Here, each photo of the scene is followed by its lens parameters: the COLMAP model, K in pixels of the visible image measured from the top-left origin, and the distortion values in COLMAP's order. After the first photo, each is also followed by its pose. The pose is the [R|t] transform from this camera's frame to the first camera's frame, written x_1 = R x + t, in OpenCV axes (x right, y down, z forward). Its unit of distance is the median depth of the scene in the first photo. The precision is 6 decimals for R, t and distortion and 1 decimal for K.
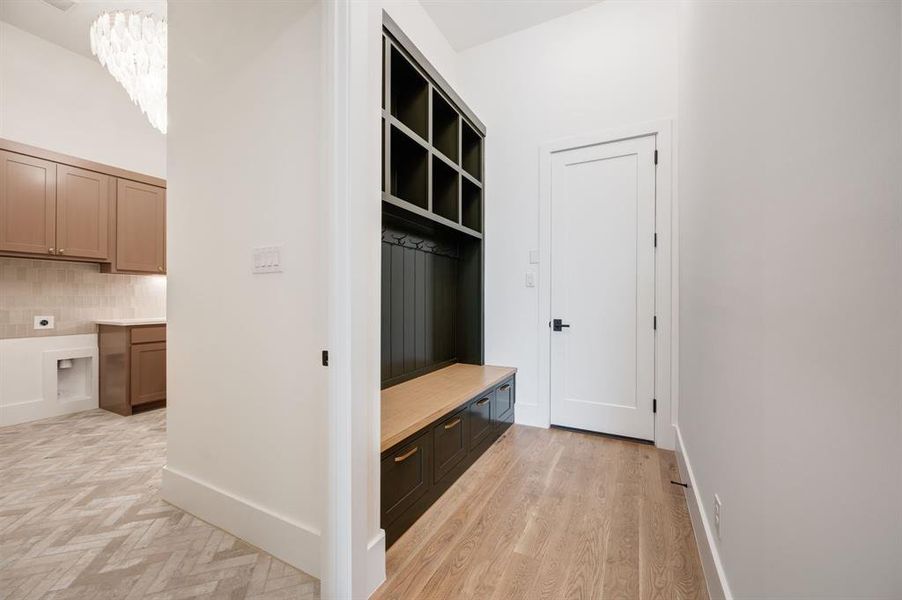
lens RADIAL K [[355.8, 0, 450.7], [0, 355.8, 298.0], [0, 0, 1]] dist [0.000405, 0.000125]
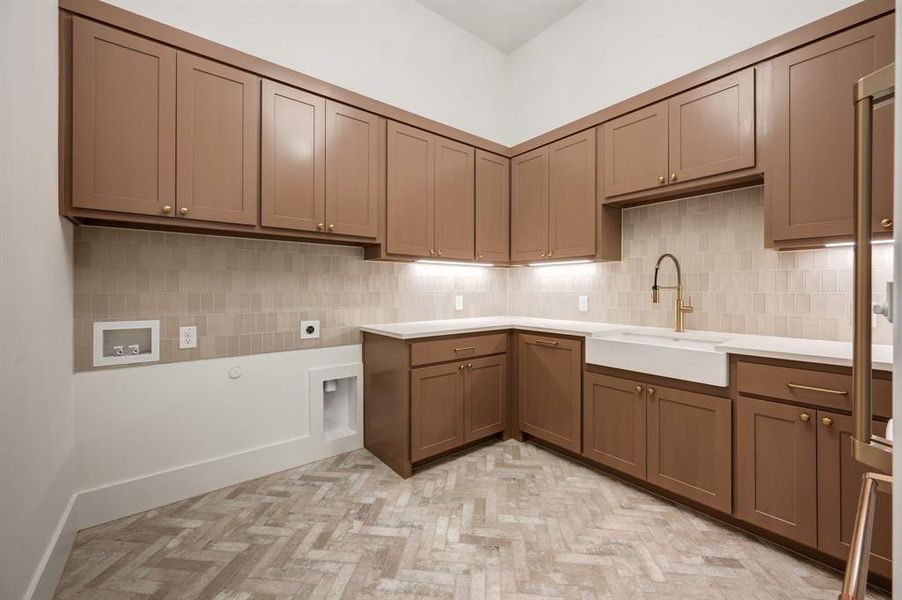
lens RADIAL K [[355.8, 0, 450.8], [0, 355.8, 287.6], [0, 0, 1]] dist [0.000405, 0.000125]
pose [[0.915886, -0.003166, -0.401426, -0.609698], [0.003559, 0.999994, 0.000234, -0.015748], [0.401423, -0.001643, 0.915891, 0.468069]]
